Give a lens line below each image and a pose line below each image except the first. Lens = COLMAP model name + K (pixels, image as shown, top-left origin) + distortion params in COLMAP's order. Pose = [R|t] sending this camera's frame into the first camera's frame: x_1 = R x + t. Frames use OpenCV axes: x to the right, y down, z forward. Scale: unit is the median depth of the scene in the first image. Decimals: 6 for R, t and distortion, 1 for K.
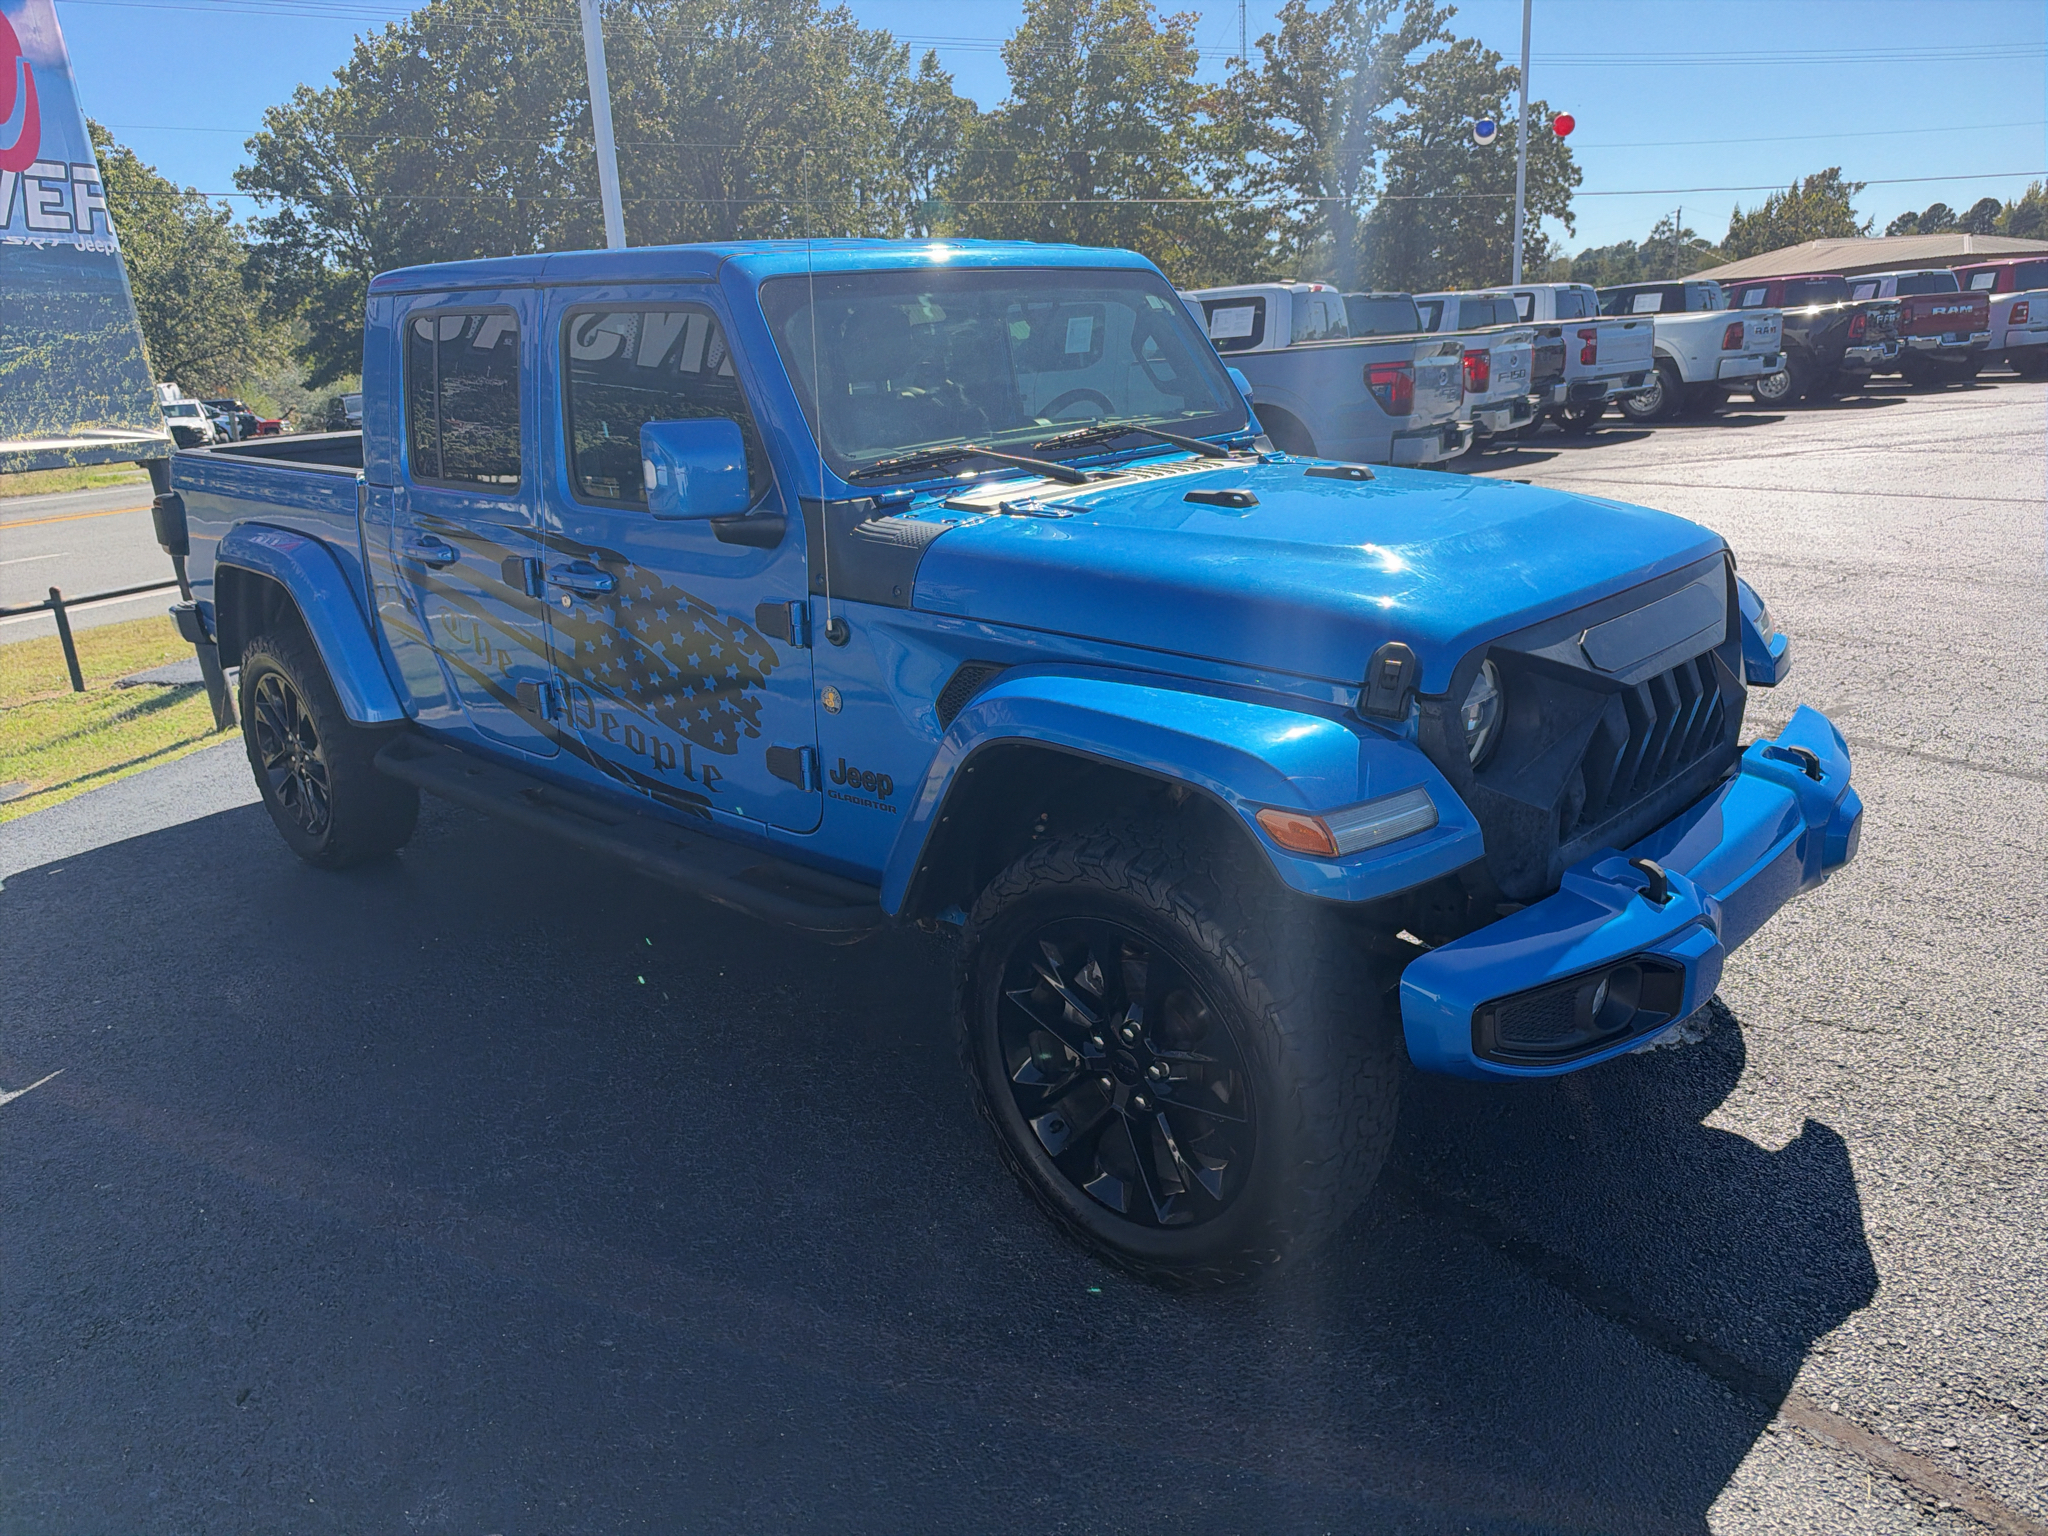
lens RADIAL K [[1494.3, 0, 1043.5], [0, 1494.3, 766.9], [0, 0, 1]] dist [0.015729, -0.037462]
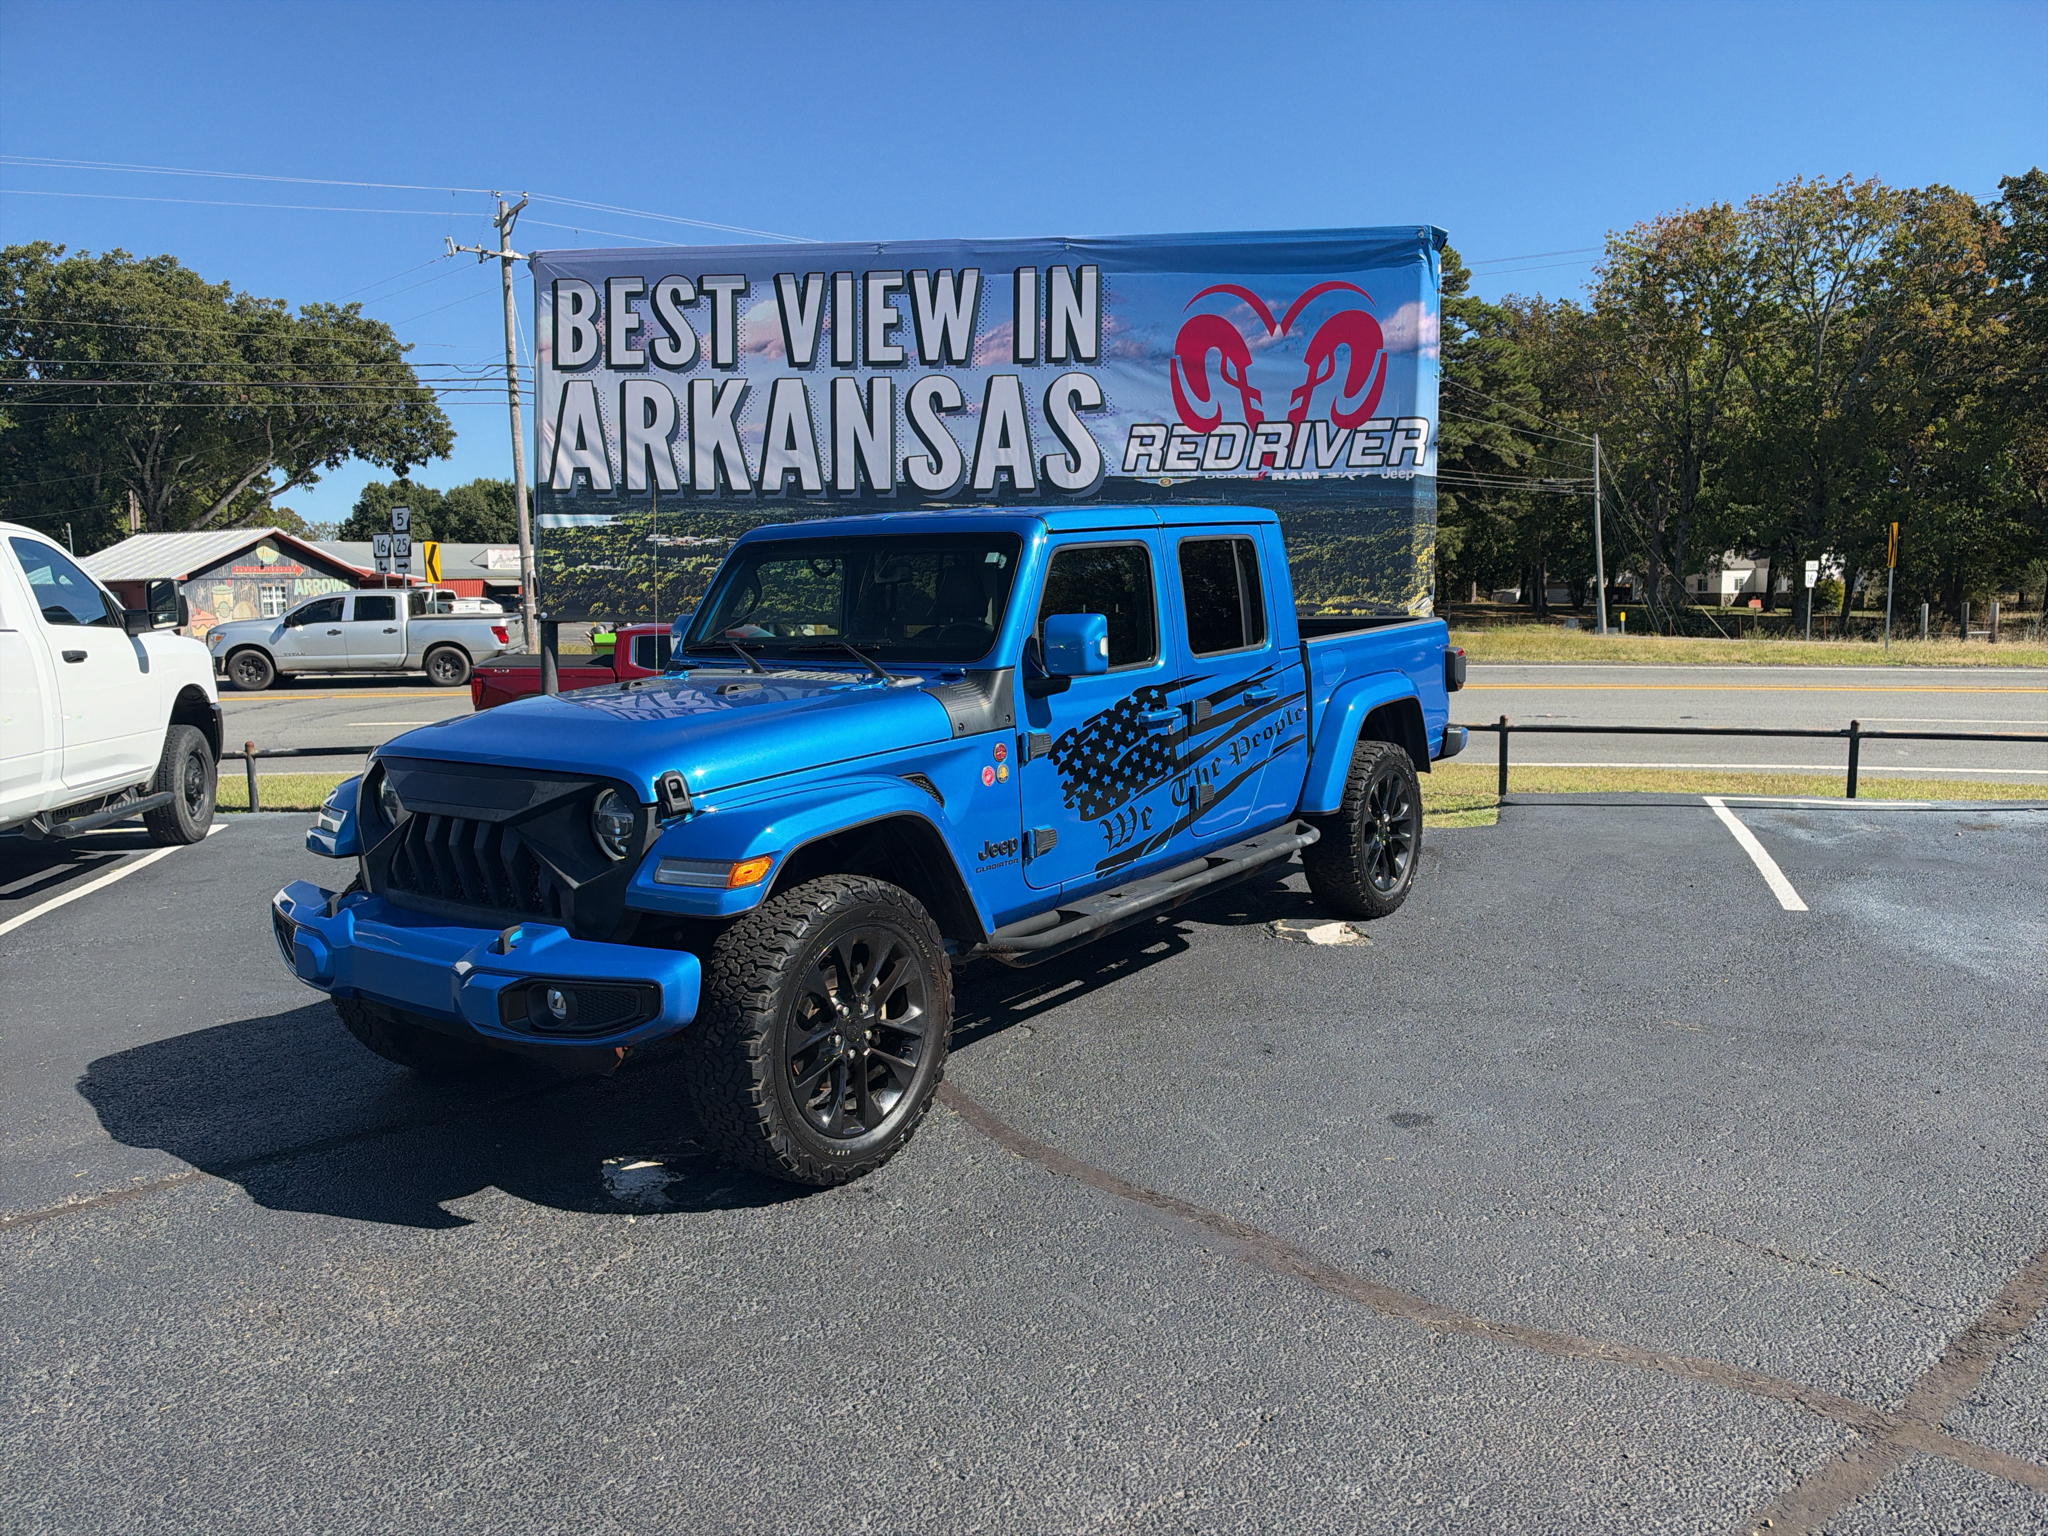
lens RADIAL K [[1494.3, 0, 1037.2], [0, 1494.3, 797.8], [0, 0, 1]] dist [0.015729, -0.037462]
pose [[0.120872, 0.192270, -0.973870, 0.767580], [-0.265853, 0.951494, 0.154856, -0.188802], [0.956406, 0.240189, 0.166125, 0.514836]]
